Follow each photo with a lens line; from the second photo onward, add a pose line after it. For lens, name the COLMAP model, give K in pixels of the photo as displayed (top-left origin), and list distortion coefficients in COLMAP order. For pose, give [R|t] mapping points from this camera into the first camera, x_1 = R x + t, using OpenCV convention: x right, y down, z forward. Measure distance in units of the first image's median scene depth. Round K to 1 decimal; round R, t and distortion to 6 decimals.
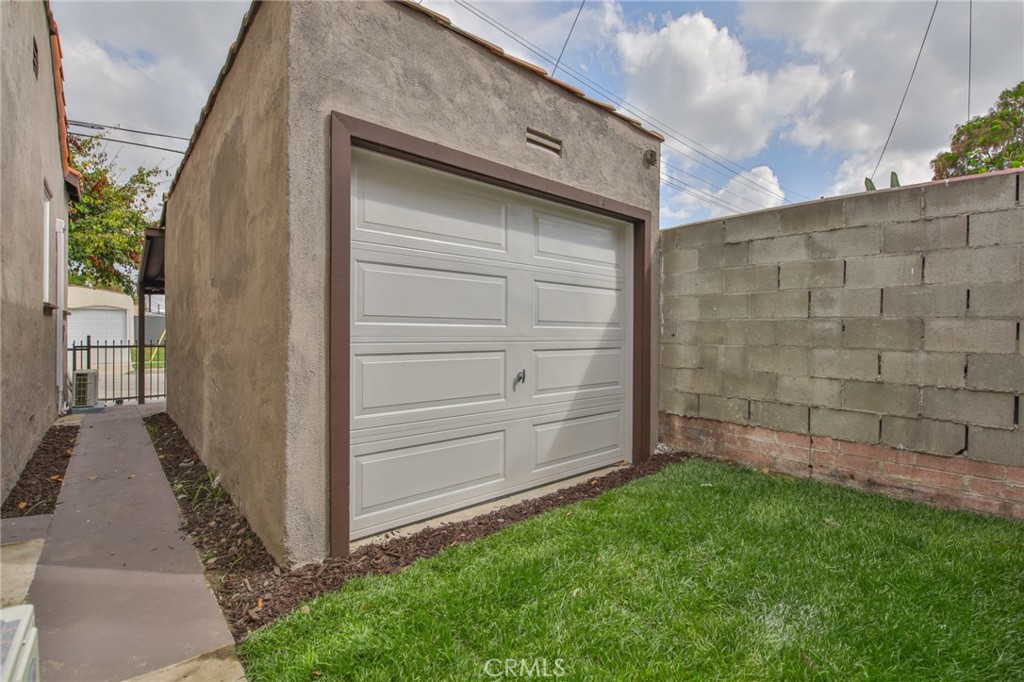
lens RADIAL K [[464.9, 0, 512.7], [0, 464.9, 337.1], [0, 0, 1]] dist [-0.006211, -0.000821]
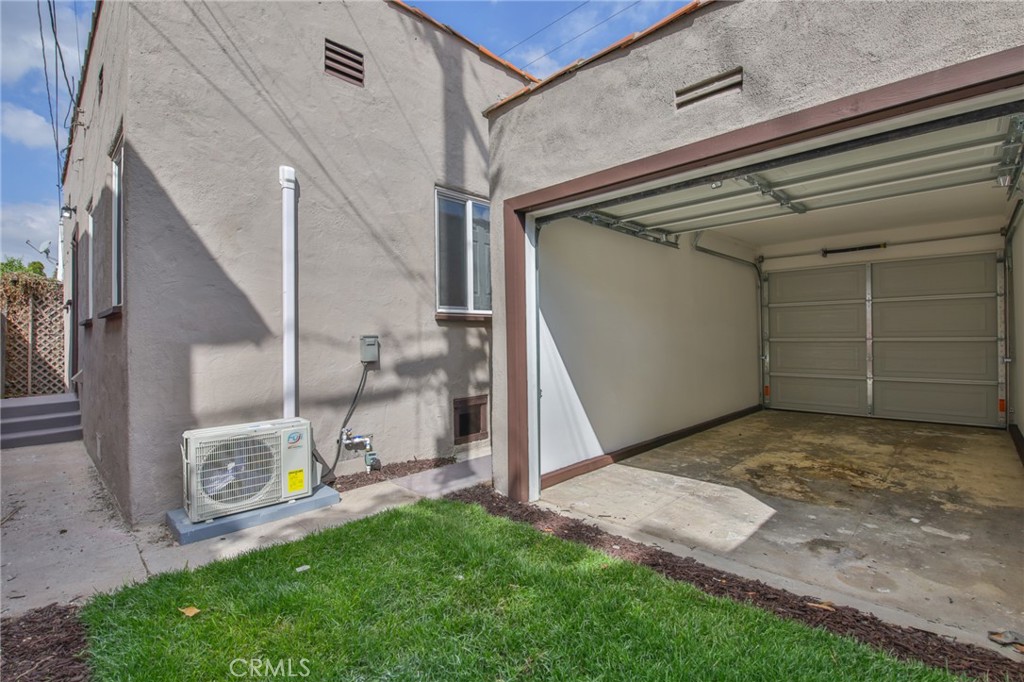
lens RADIAL K [[464.9, 0, 514.0], [0, 464.9, 340.3], [0, 0, 1]] dist [-0.006211, -0.000821]
pose [[0.081271, -0.006570, -0.996670, 0.790193], [0.000568, 0.999978, -0.006546, -0.013738], [0.996692, -0.000034, 0.081273, 0.637352]]
